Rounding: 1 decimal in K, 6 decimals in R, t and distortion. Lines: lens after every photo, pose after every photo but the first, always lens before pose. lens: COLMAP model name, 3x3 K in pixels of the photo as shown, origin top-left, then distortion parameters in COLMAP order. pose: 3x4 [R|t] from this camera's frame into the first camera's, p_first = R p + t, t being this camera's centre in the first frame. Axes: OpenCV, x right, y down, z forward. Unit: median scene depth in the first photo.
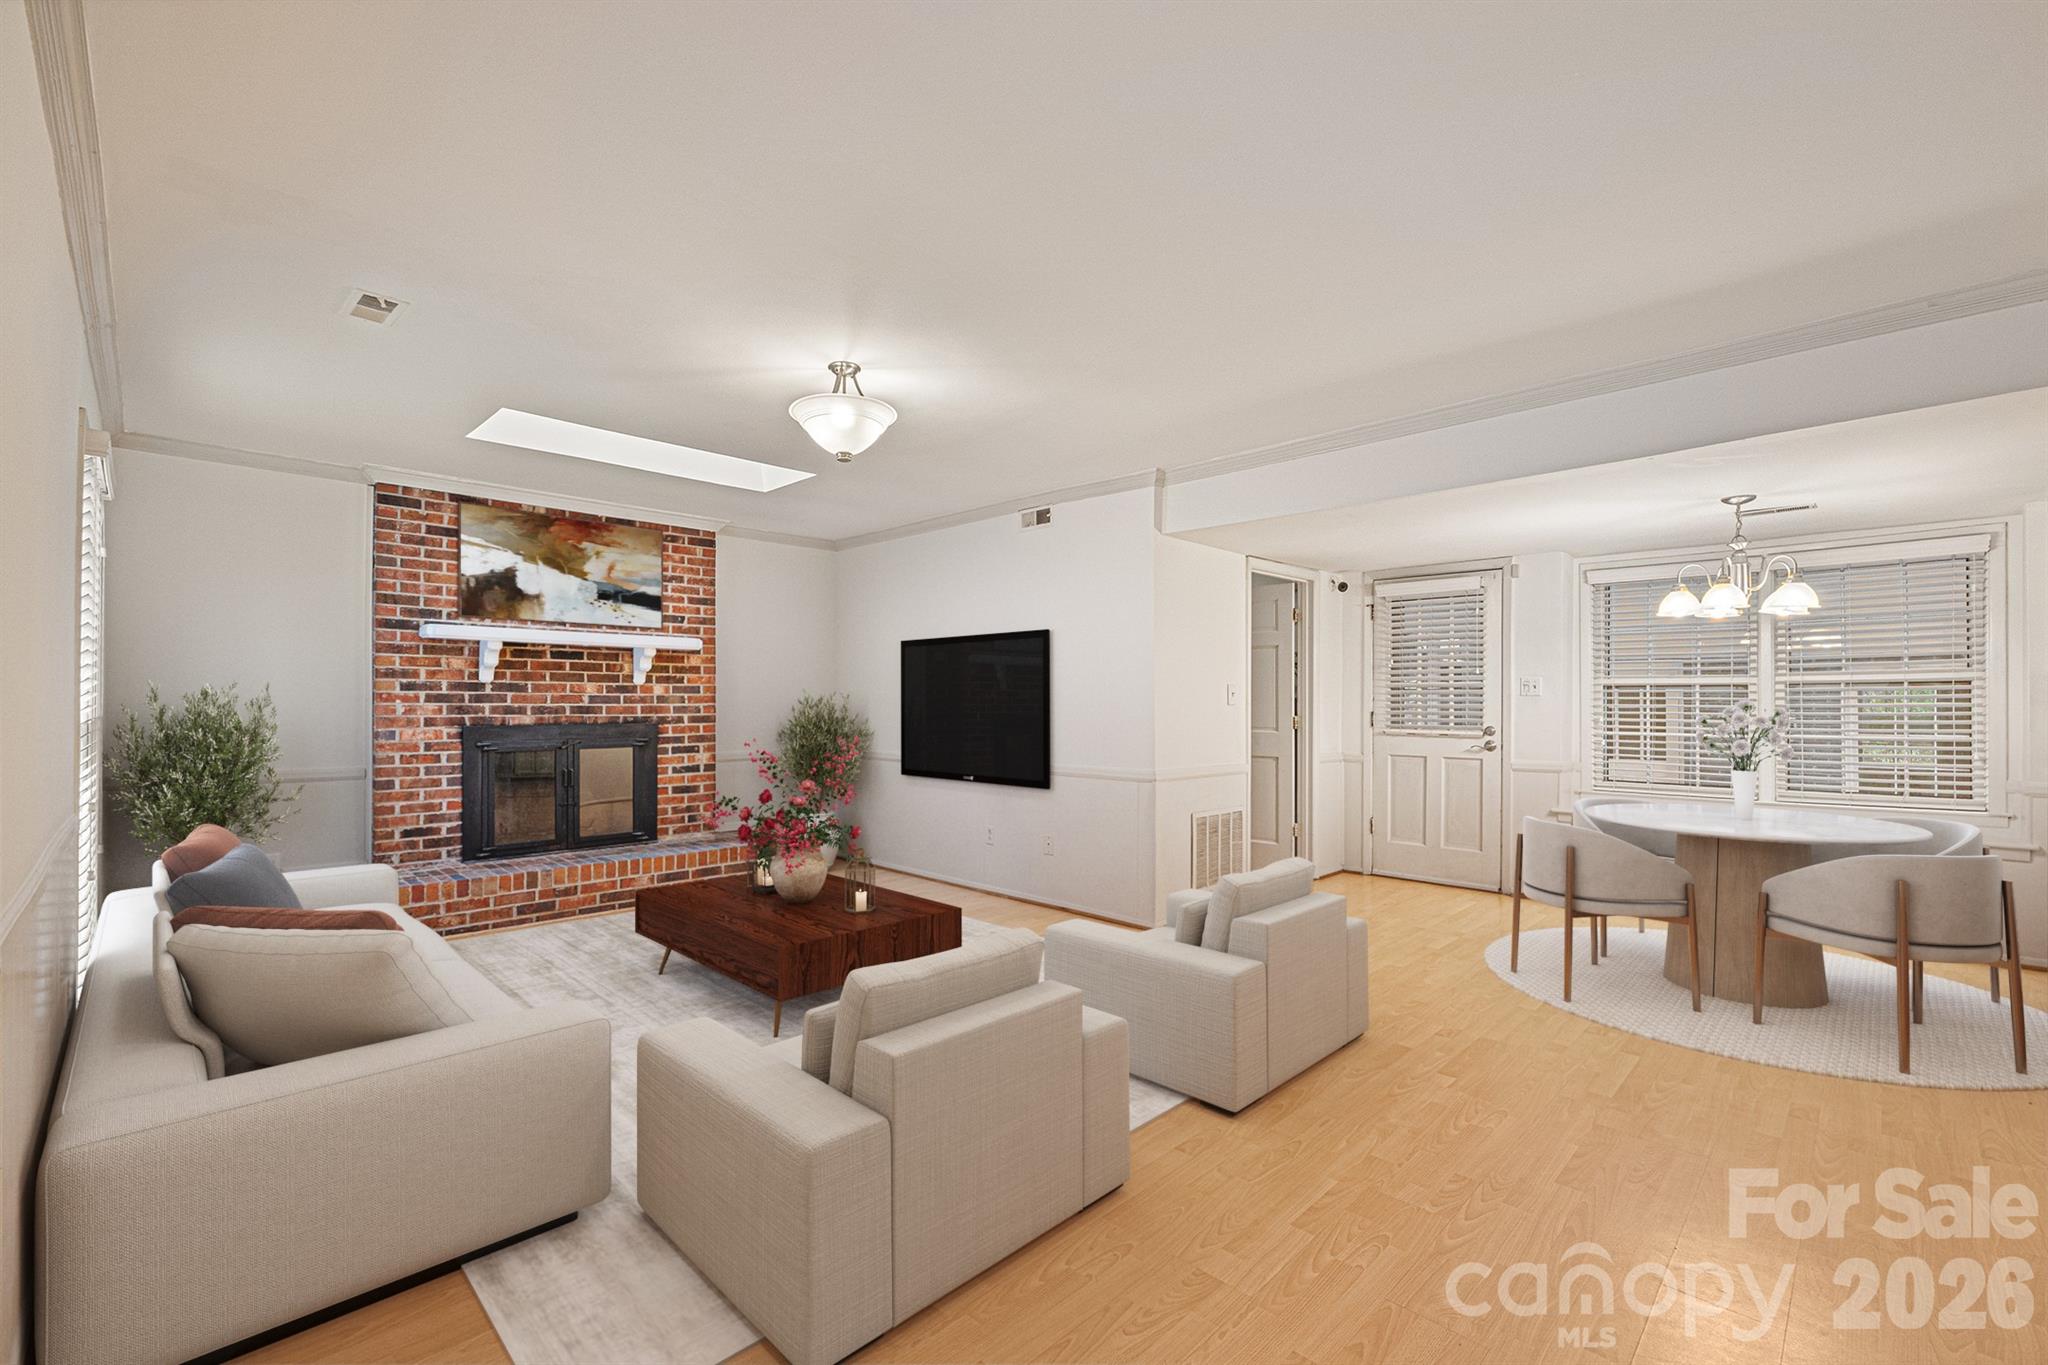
lens RADIAL K [[856.9, 0, 1028.2], [0, 856.9, 696.1], [0, 0, 1]] dist [-0.005618, -0.000992]
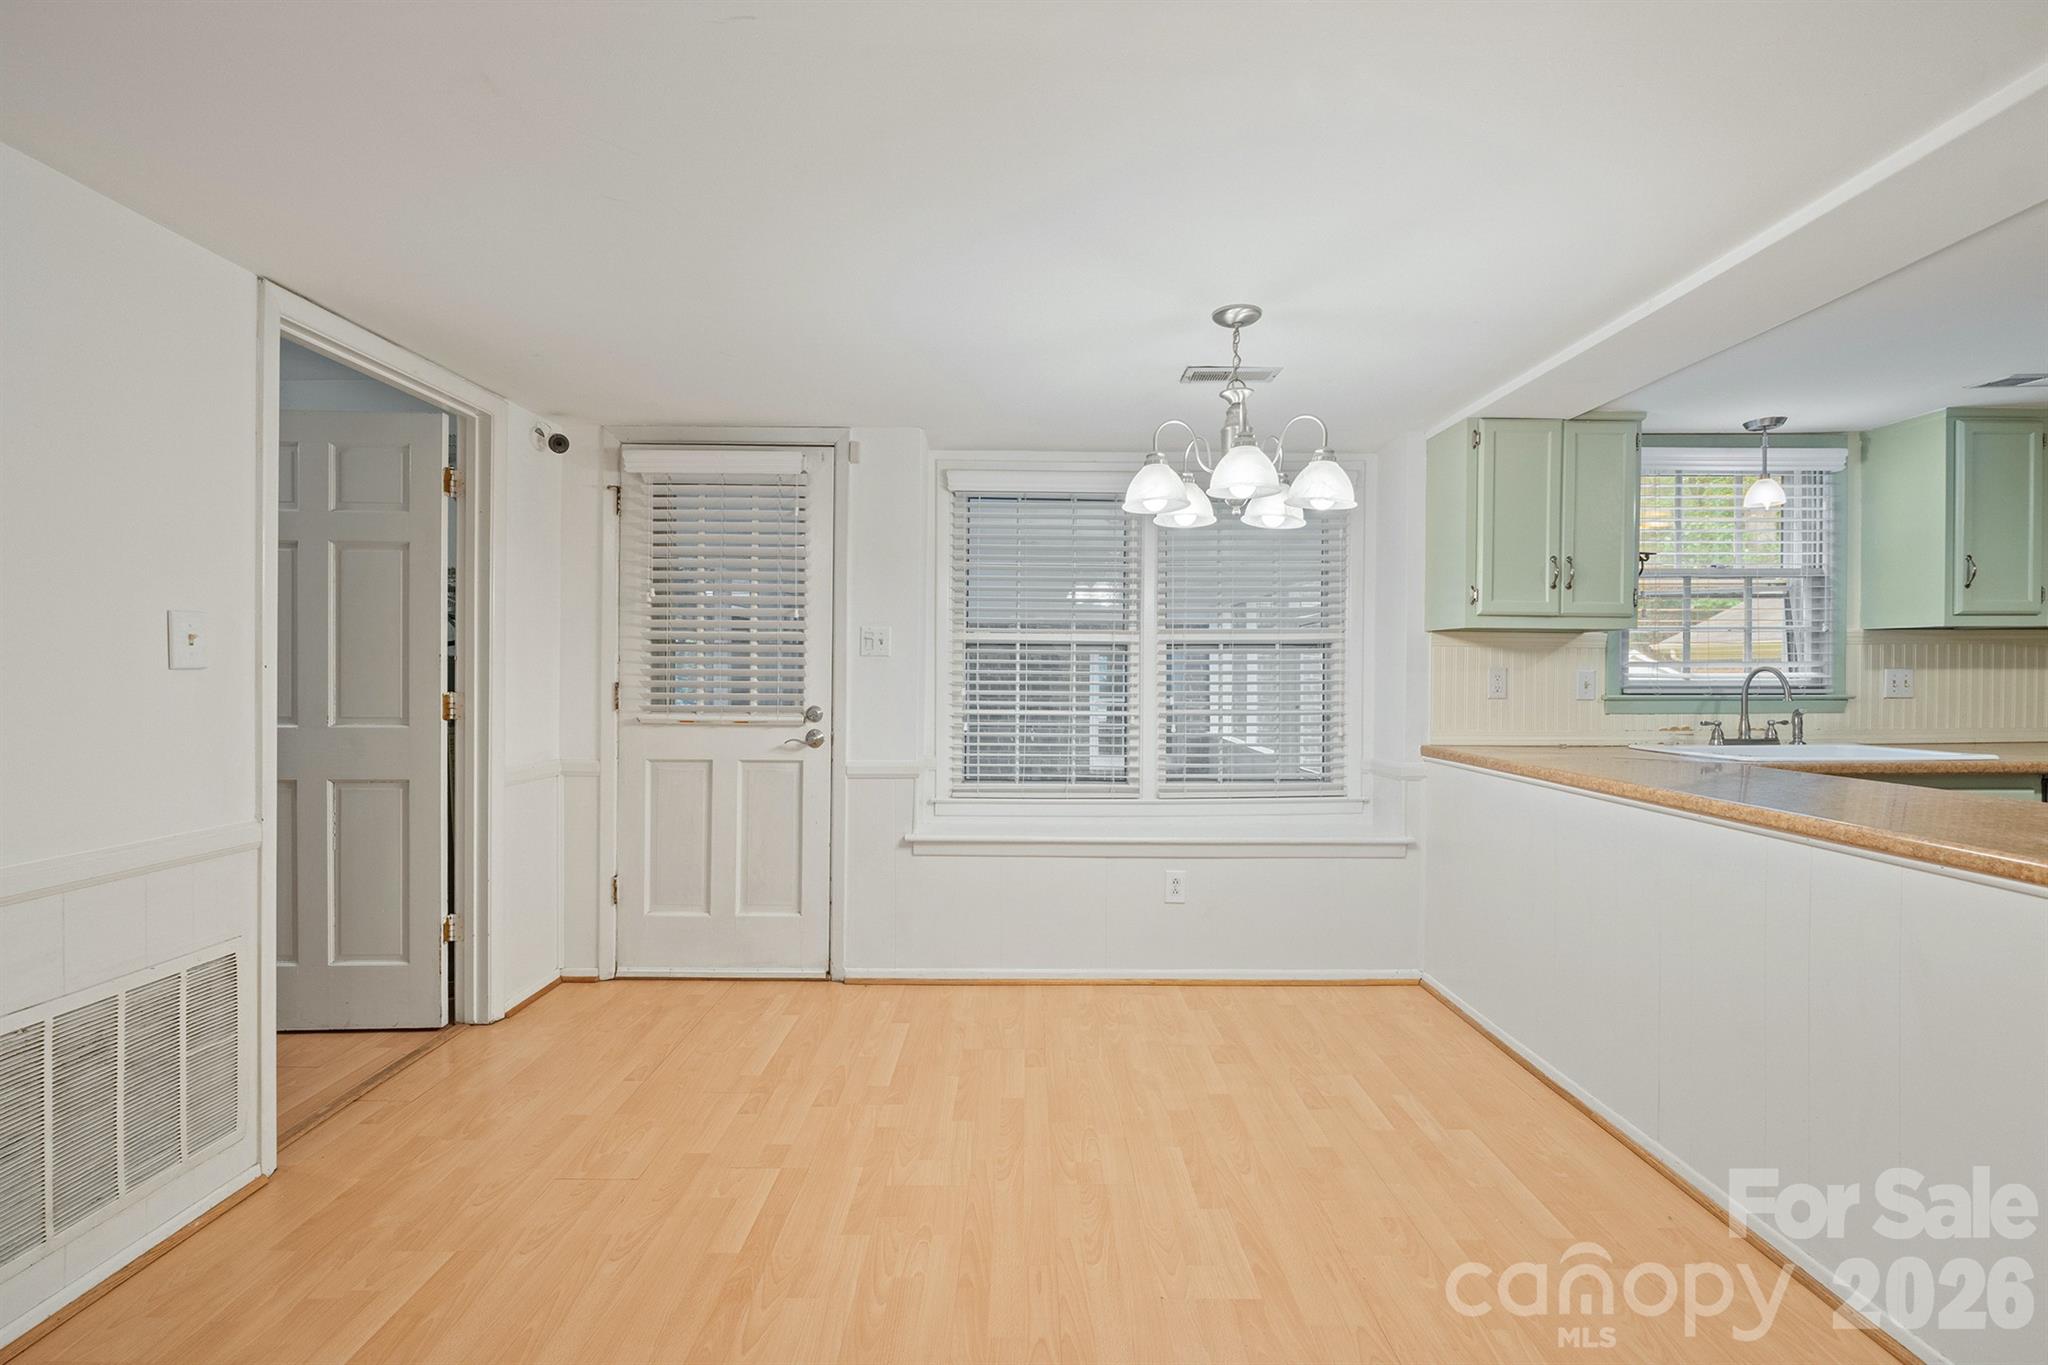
lens RADIAL K [[856.9, 0, 1025.5], [0, 856.9, 672.5], [0, 0, 1]] dist [-0.005618, -0.000992]
pose [[0.705488, 0.000849, 0.708721, 0.238296], [-0.007413, 0.999953, 0.006181, 0.007323], [-0.708683, -0.009614, 0.705461, 0.515087]]
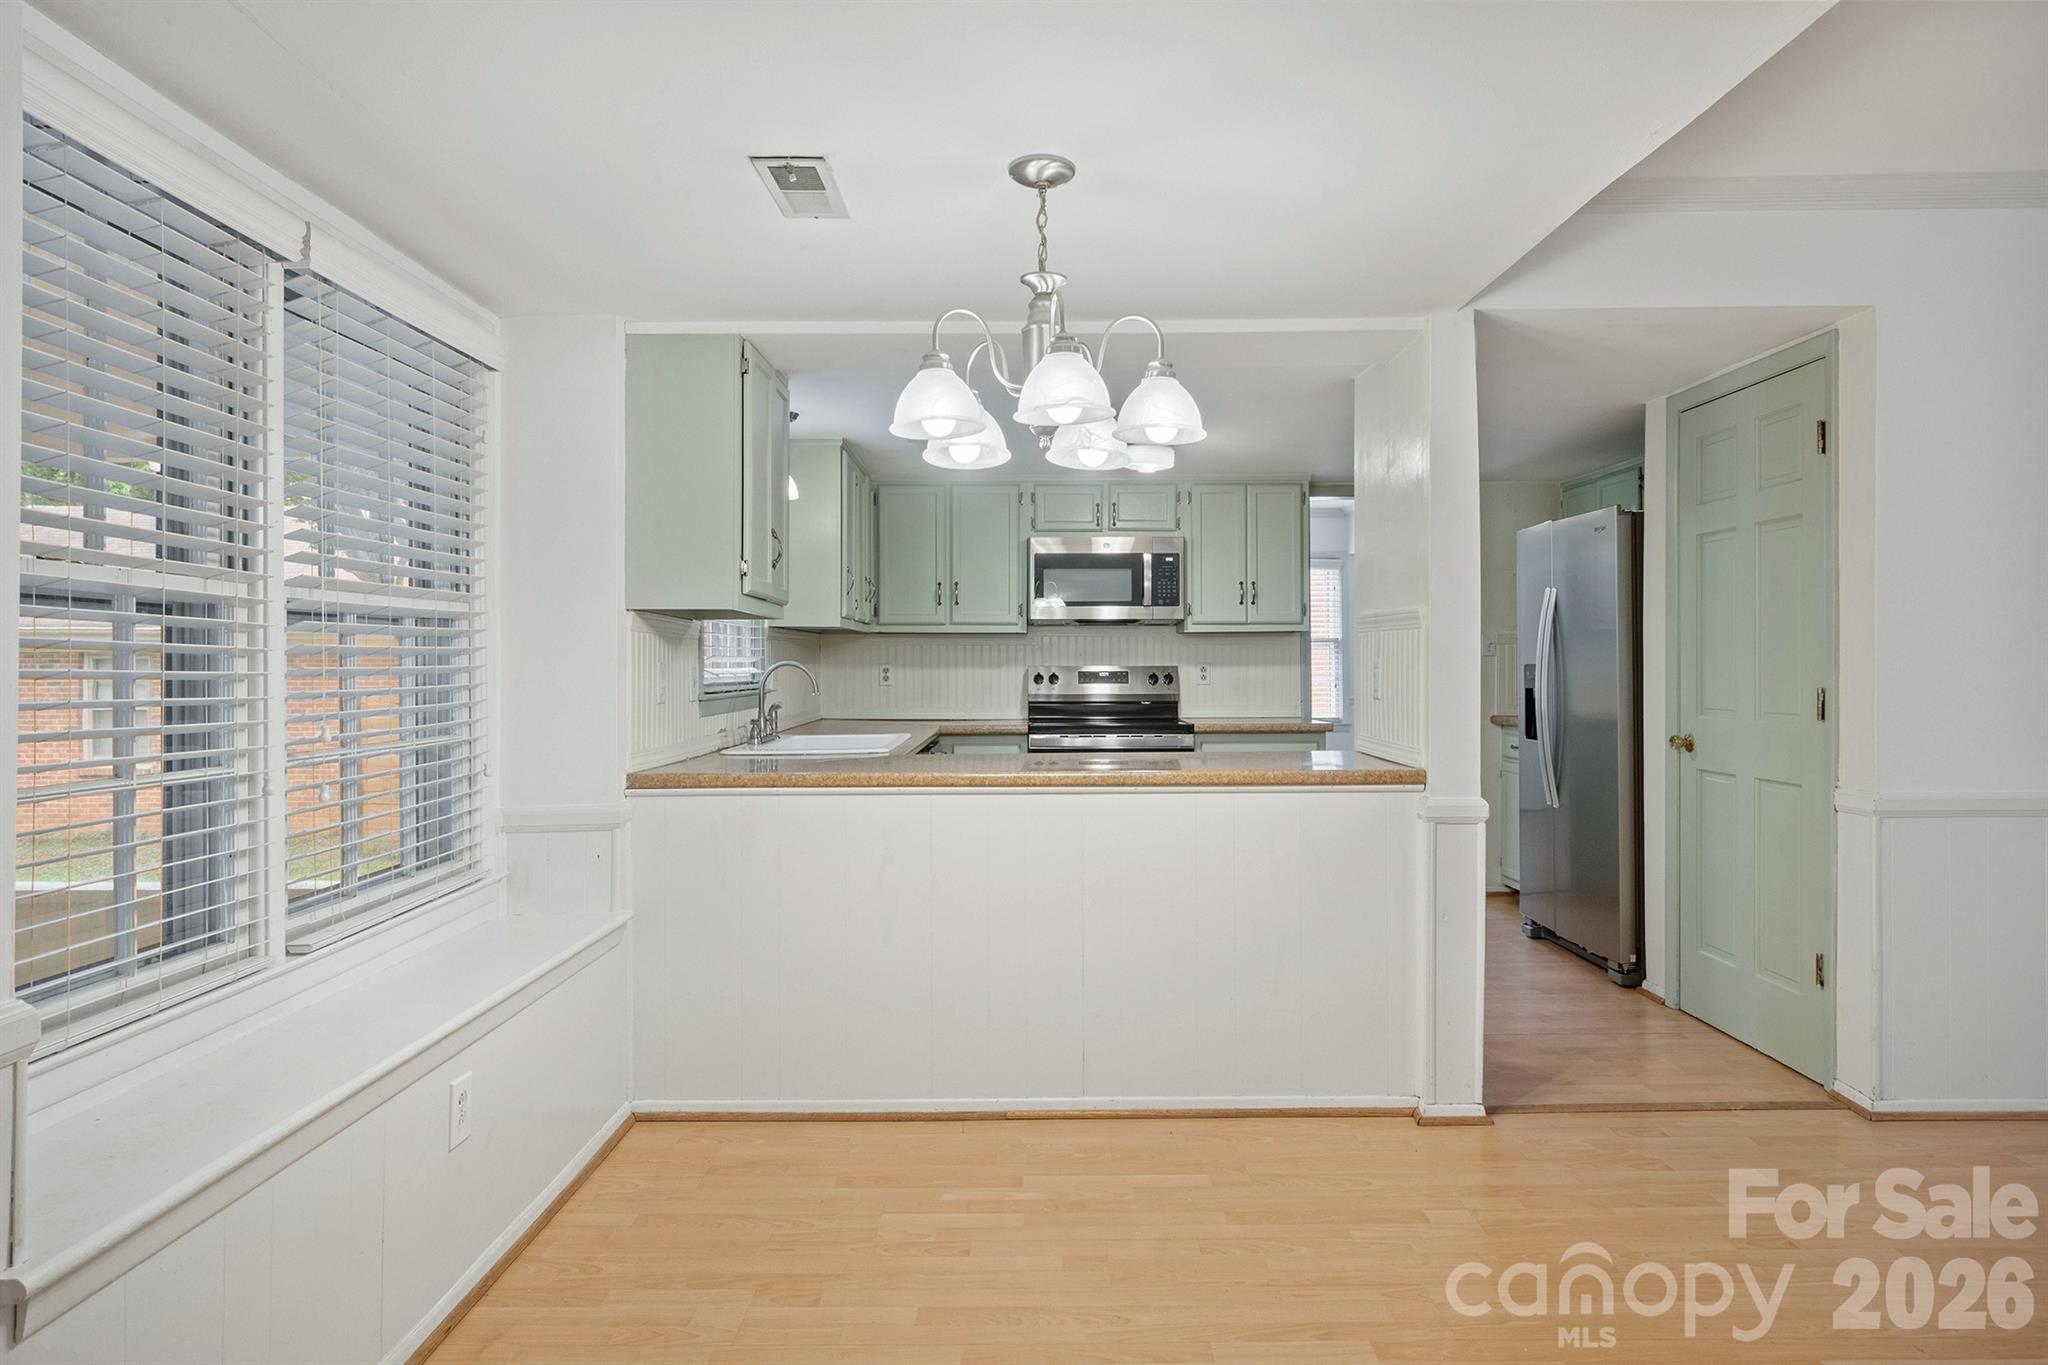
lens RADIAL K [[1217.7, 0, 1024.7], [0, 1217.7, 668.8], [0, 0, 1]] dist [-0.001170, -0.003089]
pose [[-0.704364, 0.002210, 0.709835, 0.312304], [-0.000254, 0.999994, -0.003366, 0.010889], [-0.709839, -0.002551, -0.704360, 1.069043]]
